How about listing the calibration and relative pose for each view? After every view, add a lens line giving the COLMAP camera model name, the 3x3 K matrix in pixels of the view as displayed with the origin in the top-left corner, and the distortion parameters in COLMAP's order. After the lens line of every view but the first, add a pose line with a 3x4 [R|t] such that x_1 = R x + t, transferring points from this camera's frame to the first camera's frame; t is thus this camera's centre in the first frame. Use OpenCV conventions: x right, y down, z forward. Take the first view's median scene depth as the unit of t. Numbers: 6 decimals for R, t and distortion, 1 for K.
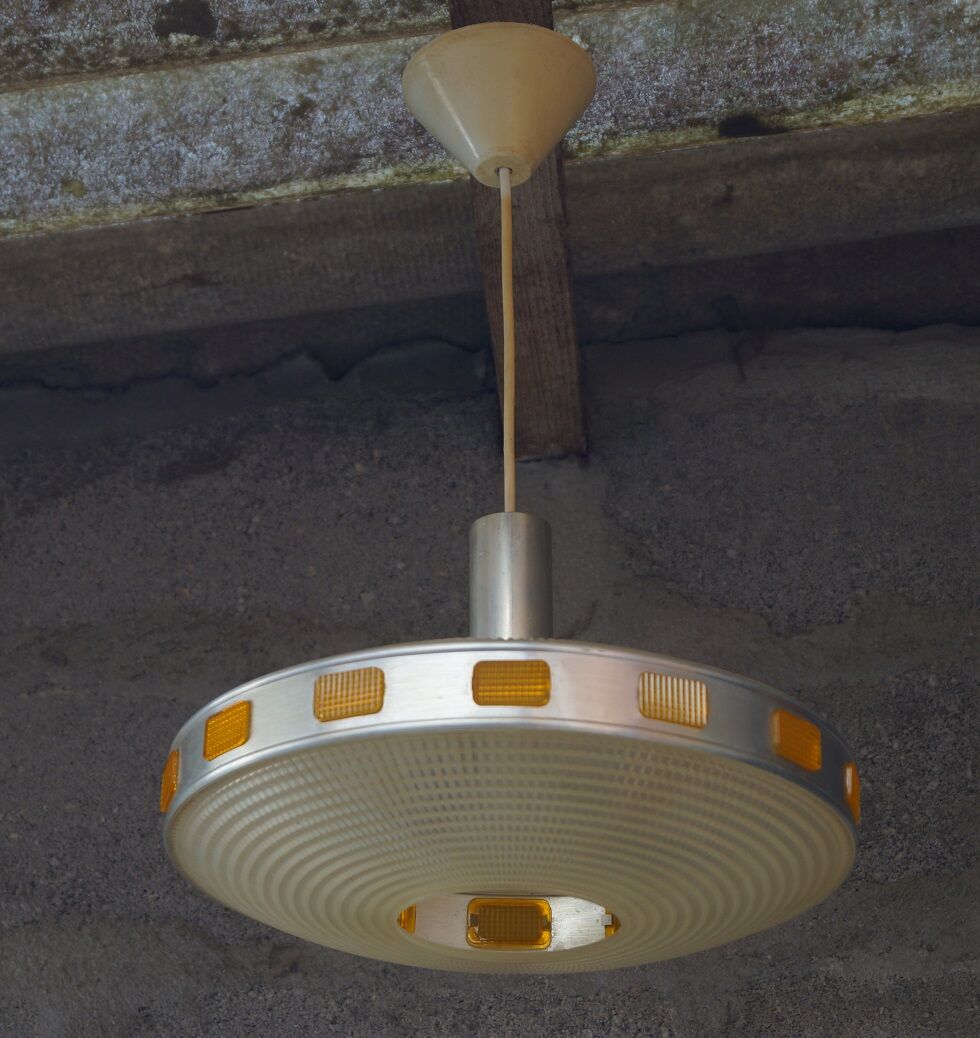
lens RADIAL K [[2938.9, 0, 496.0], [0, 2938.9, 517.0], [0, 0, 1]] dist [0.044153, 0.000000]
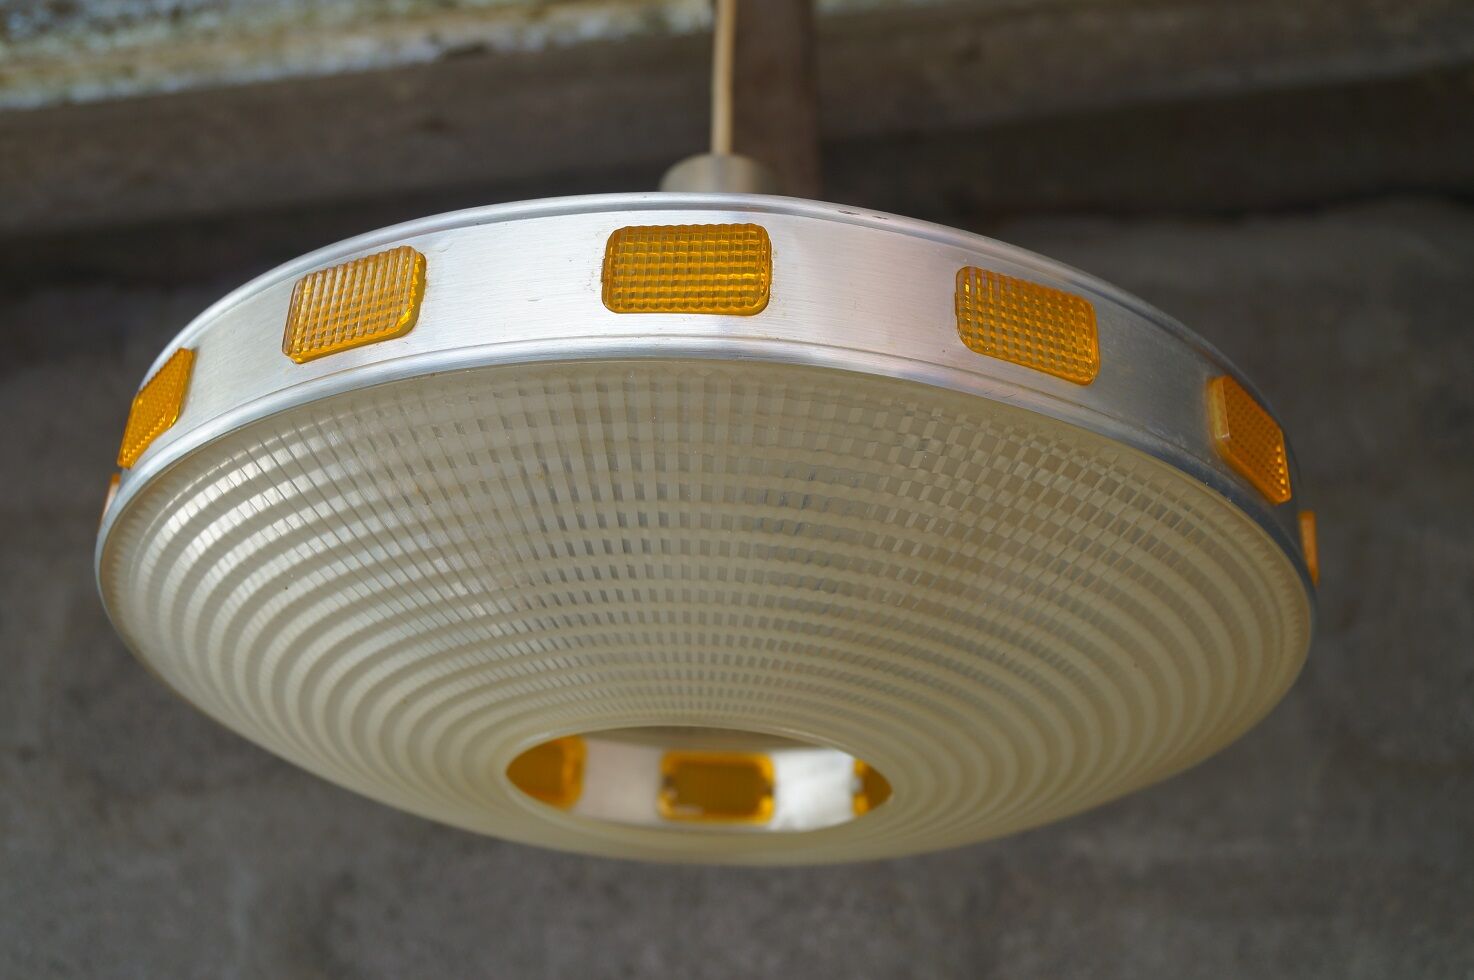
lens RADIAL K [[1710.7, 0, 727.3], [0, 1710.7, 484.2], [0, 0, 1]] dist [0.011797, 0.000000]
pose [[0.999644, 0.016546, -0.020938, 0.017276], [-0.017341, 0.999113, -0.038362, 0.097399], [0.020284, 0.038711, 0.999045, 0.706180]]
